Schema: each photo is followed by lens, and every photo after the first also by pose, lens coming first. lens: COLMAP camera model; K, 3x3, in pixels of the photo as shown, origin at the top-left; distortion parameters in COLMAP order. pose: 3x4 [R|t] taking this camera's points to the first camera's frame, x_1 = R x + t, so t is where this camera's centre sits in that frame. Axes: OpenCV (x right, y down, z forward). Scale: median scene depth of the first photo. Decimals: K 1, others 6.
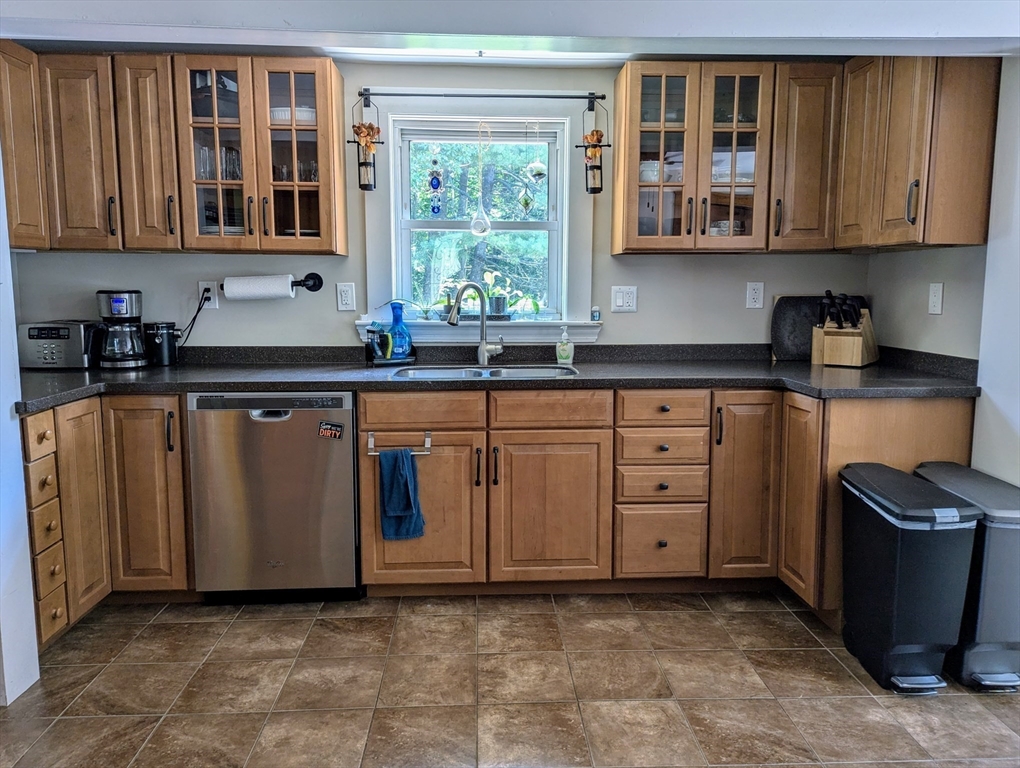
lens RADIAL K [[727.7, 0, 511.6], [0, 727.7, 375.9], [0, 0, 1]] dist [0.034186, -0.037052]
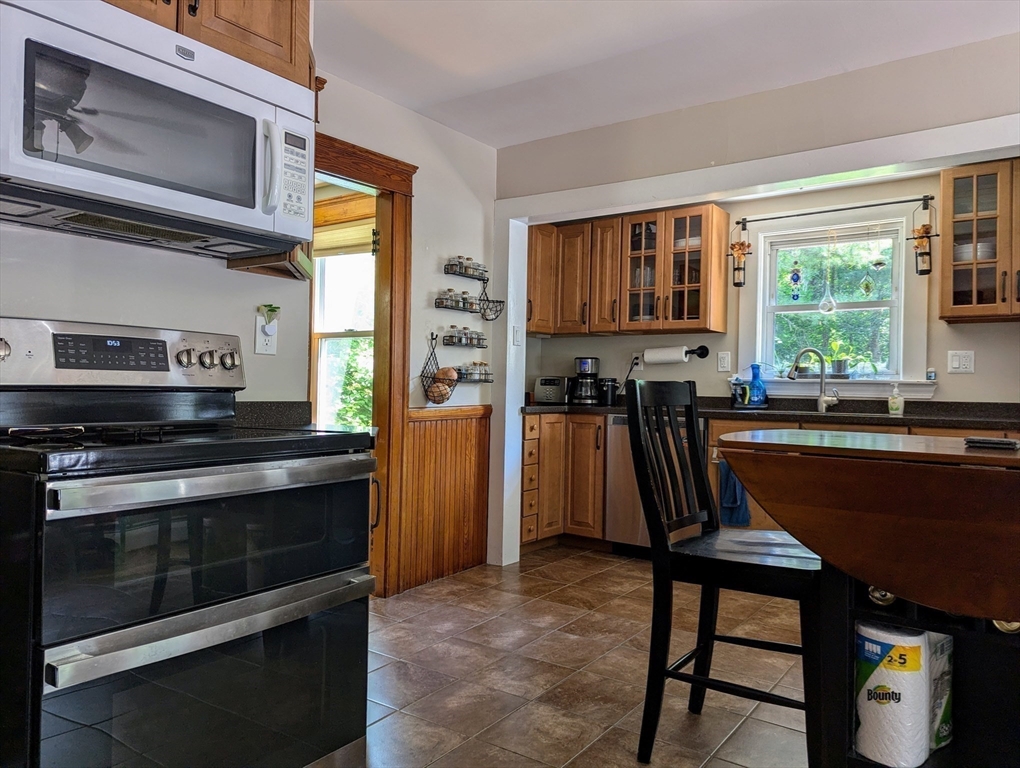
lens RADIAL K [[727.7, 0, 512.1], [0, 727.7, 387.2], [0, 0, 1]] dist [0.034186, -0.037052]
pose [[0.769770, 0.010447, -0.638236, 0.390153], [-0.097651, 0.990024, -0.101571, 0.134569], [0.630808, 0.140510, 0.763111, -0.358795]]
